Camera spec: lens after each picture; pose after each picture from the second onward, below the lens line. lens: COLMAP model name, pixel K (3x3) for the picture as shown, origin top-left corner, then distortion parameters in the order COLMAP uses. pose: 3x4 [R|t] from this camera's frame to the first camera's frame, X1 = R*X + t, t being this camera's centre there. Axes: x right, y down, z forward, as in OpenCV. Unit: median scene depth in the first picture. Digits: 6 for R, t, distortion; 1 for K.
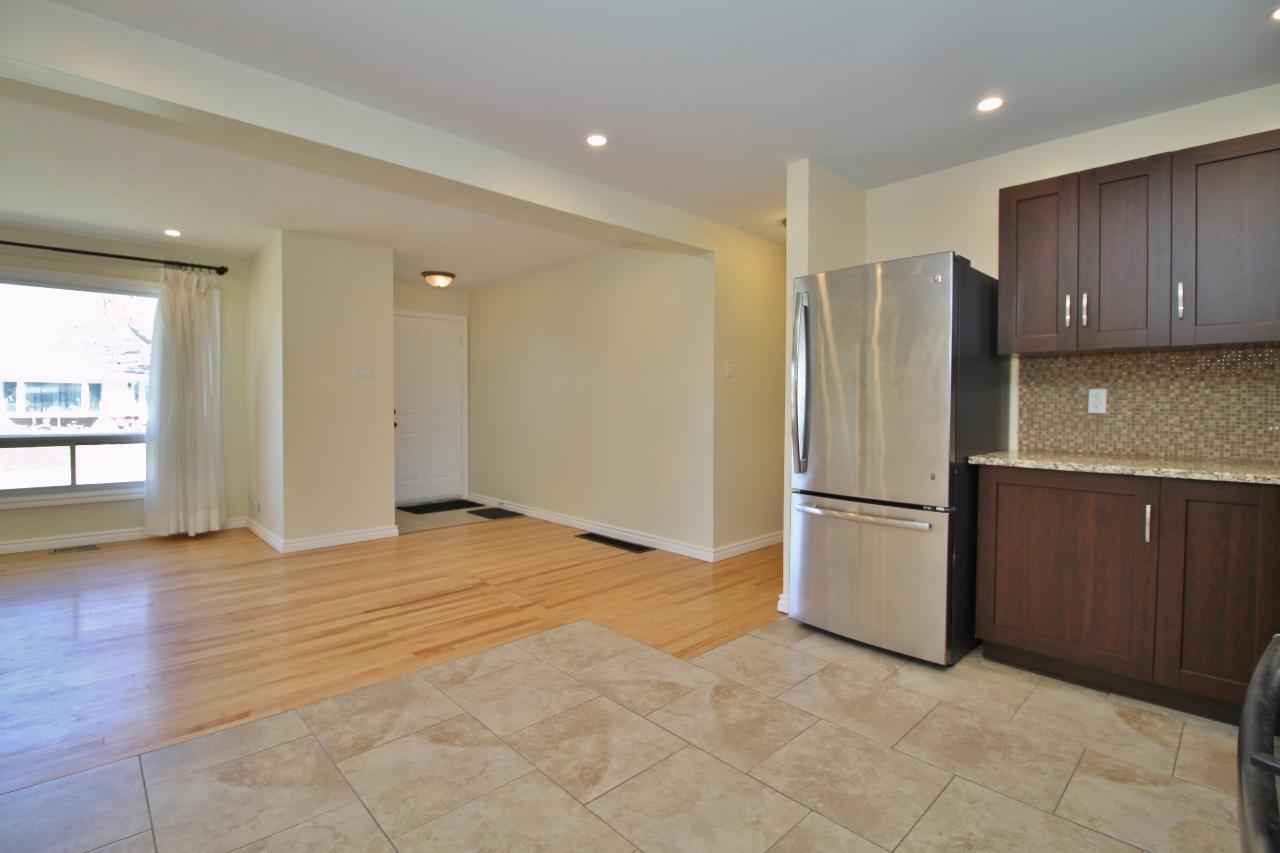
lens RADIAL K [[589.8, 0, 639.6], [0, 589.8, 415.5], [0, 0, 1]] dist [-0.001114, -0.013491]
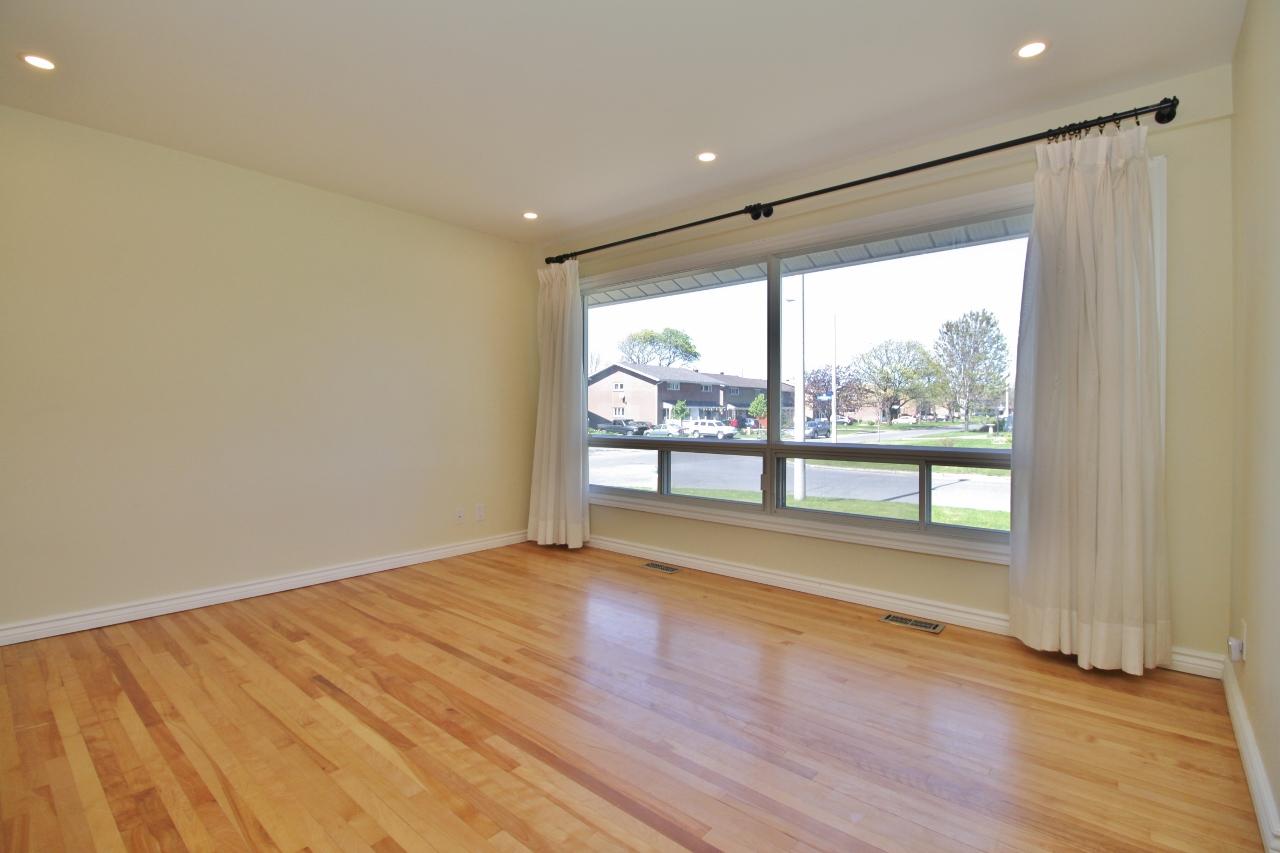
lens RADIAL K [[589.8, 0, 639.6], [0, 589.8, 415.5], [0, 0, 1]] dist [-0.001114, -0.013491]
pose [[0.092708, 0.000325, -0.995693, -0.572419], [-0.022025, 0.999756, -0.001724, 0.007586], [0.995450, 0.022090, 0.092692, 1.071029]]
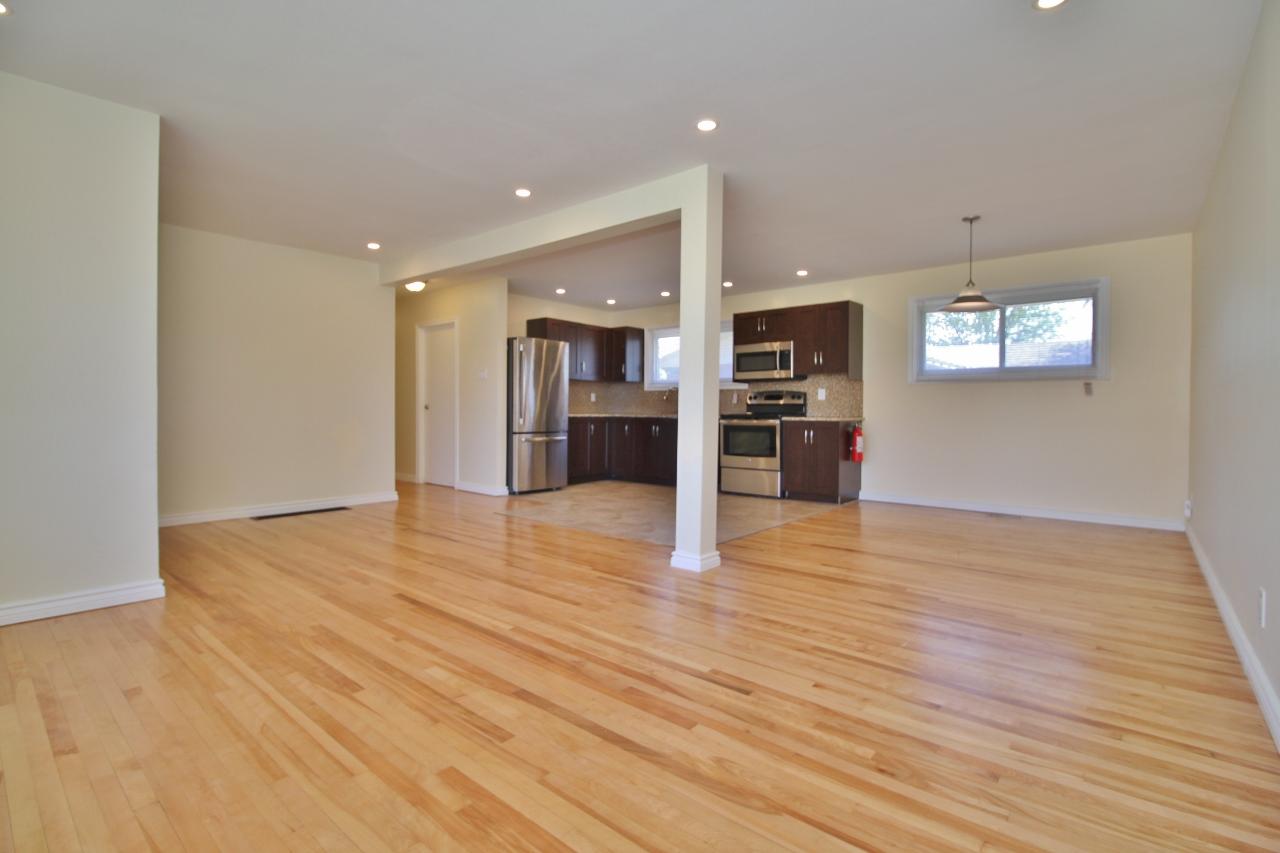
lens RADIAL K [[589.8, 0, 639.6], [0, 589.8, 415.5], [0, 0, 1]] dist [-0.001114, -0.013491]
pose [[-0.104994, -0.012254, 0.994397, -2.247319], [0.010997, 0.999849, 0.013482, 0.042002], [-0.994412, 0.012351, -0.104844, 0.890342]]
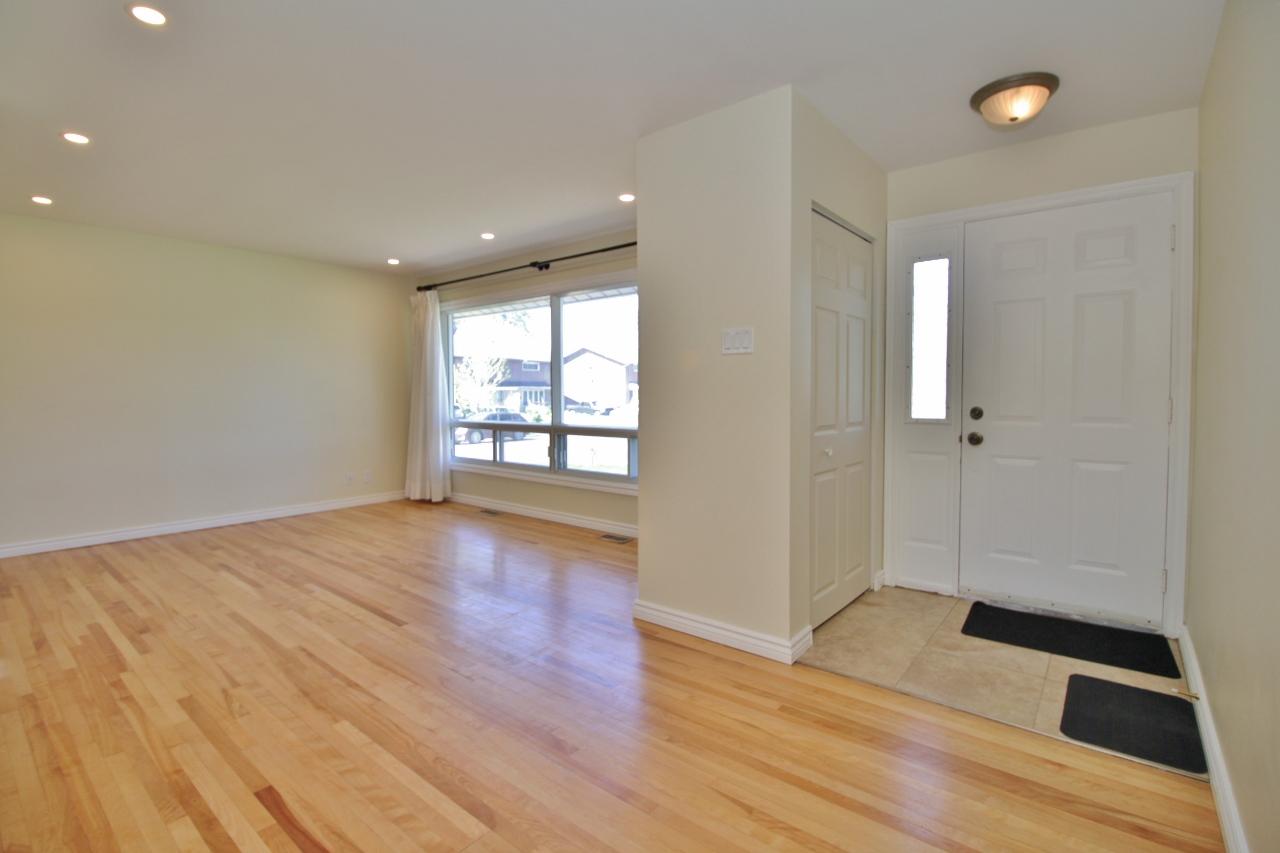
lens RADIAL K [[589.8, 0, 639.6], [0, 589.8, 415.5], [0, 0, 1]] dist [-0.001114, -0.013491]
pose [[0.120842, 0.032982, -0.992124, 0.118025], [-0.016934, 0.999371, 0.031160, -0.036882], [0.992527, 0.013035, 0.121325, 1.558559]]
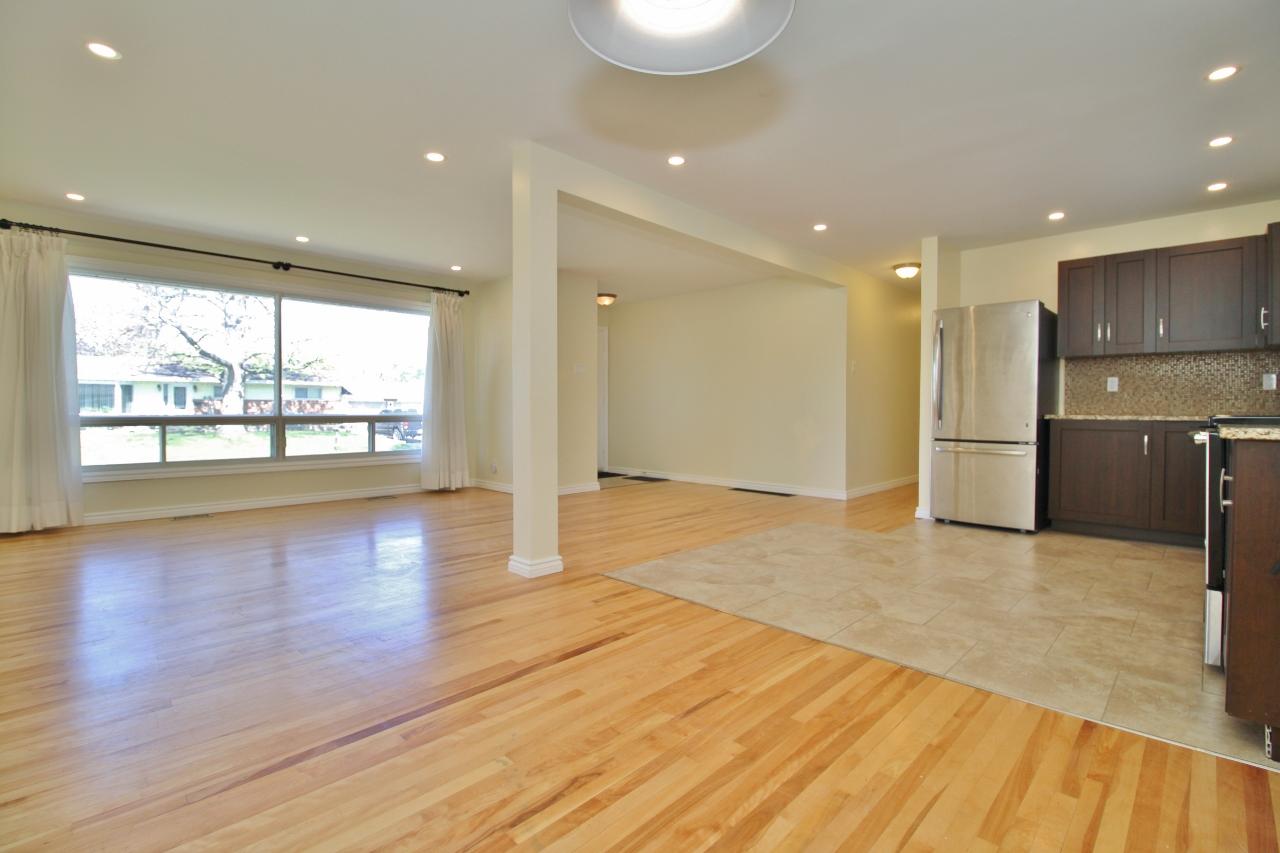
lens RADIAL K [[589.8, 0, 639.6], [0, 589.8, 415.5], [0, 0, 1]] dist [-0.001114, -0.013491]
pose [[0.999390, -0.001497, 0.034882, -0.699849], [0.001704, 0.999981, -0.005915, 0.078488], [-0.034872, 0.005971, 0.999374, -0.702584]]
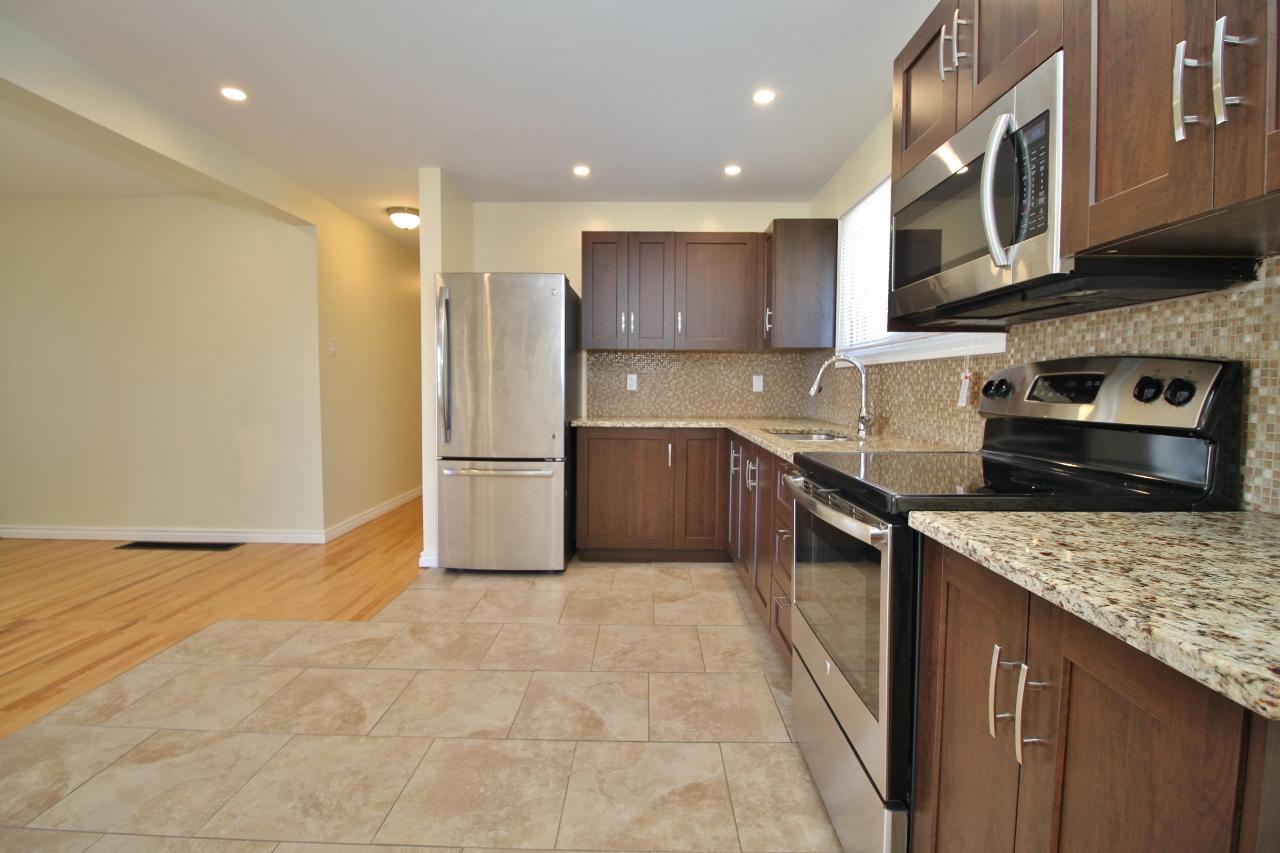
lens RADIAL K [[589.4, 0, 637.2], [0, 589.4, 417.3], [0, 0, 1]] dist [0.003223, -0.014125]
pose [[0.703181, -0.037446, 0.710024, -0.325193], [0.009984, 0.999034, 0.042800, 0.001221], [-0.710940, -0.023007, 0.702876, -0.102153]]
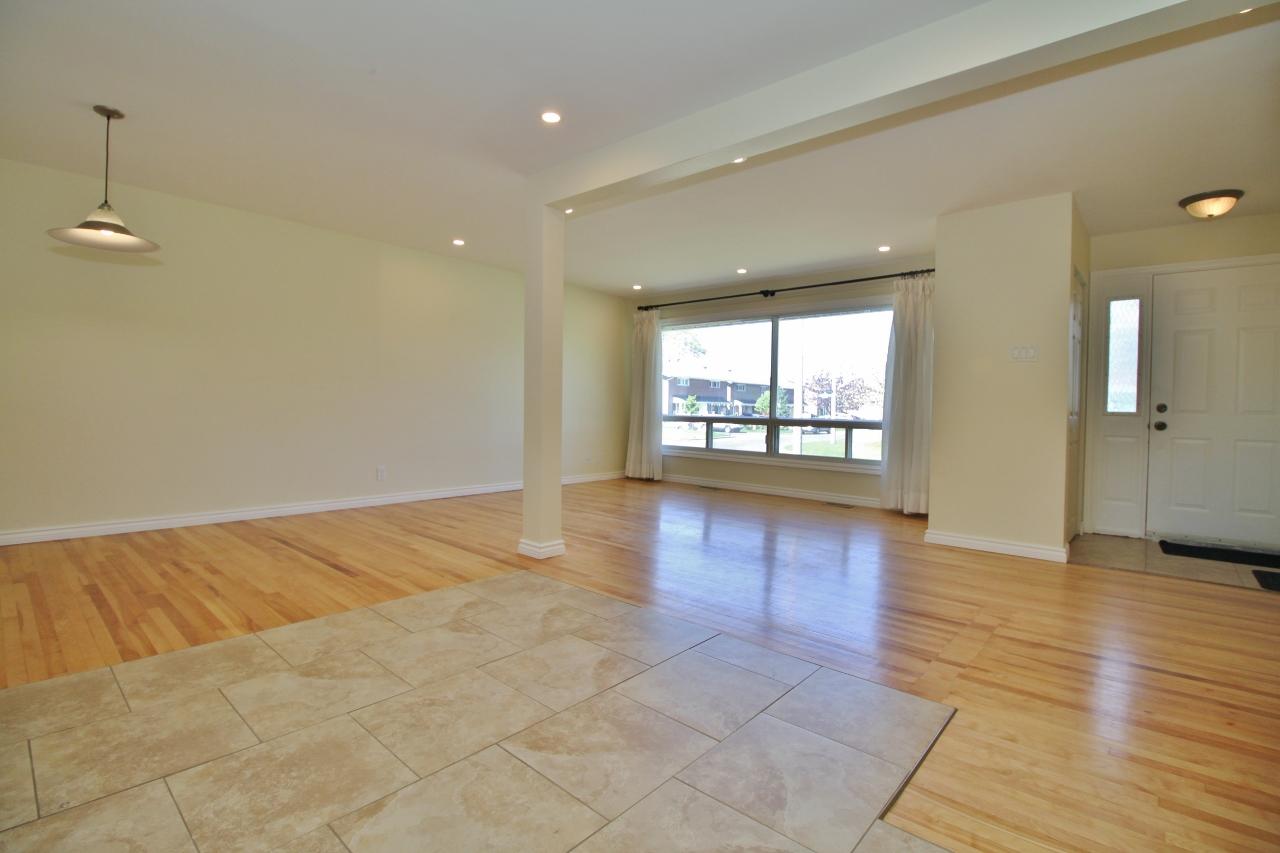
lens RADIAL K [[589.8, 0, 639.6], [0, 589.8, 415.5], [0, 0, 1]] dist [-0.001114, -0.013491]
pose [[0.083729, 0.010947, -0.996428, 0.582717], [-0.040412, 0.999154, 0.007581, 0.055289], [0.995669, 0.039633, 0.084101, 0.721508]]
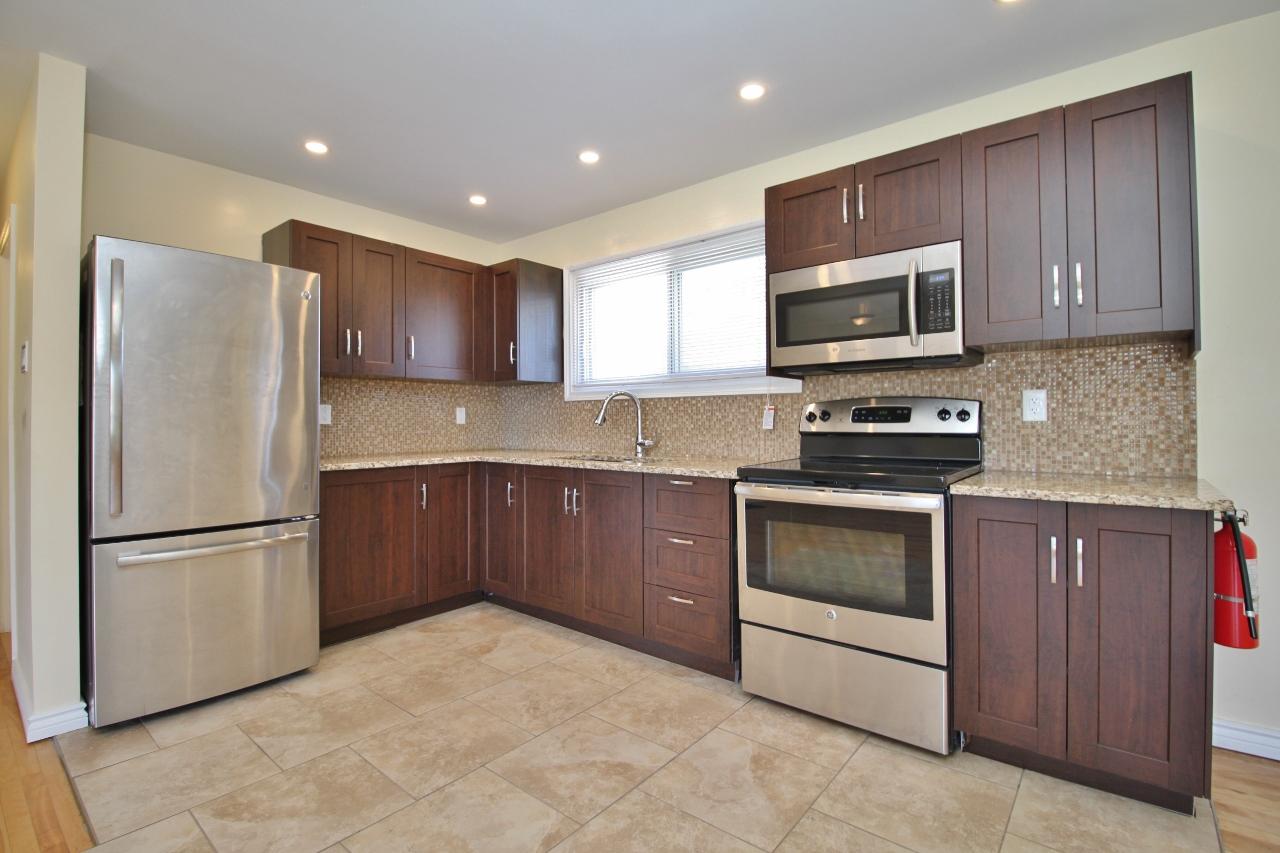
lens RADIAL K [[589.8, 0, 639.6], [0, 589.8, 415.5], [0, 0, 1]] dist [-0.001114, -0.013491]
pose [[-0.116997, 0.005505, 0.993117, -0.561882], [0.023369, 0.999723, -0.002788, -0.003655], [-0.992857, 0.022881, -0.117093, 0.511372]]
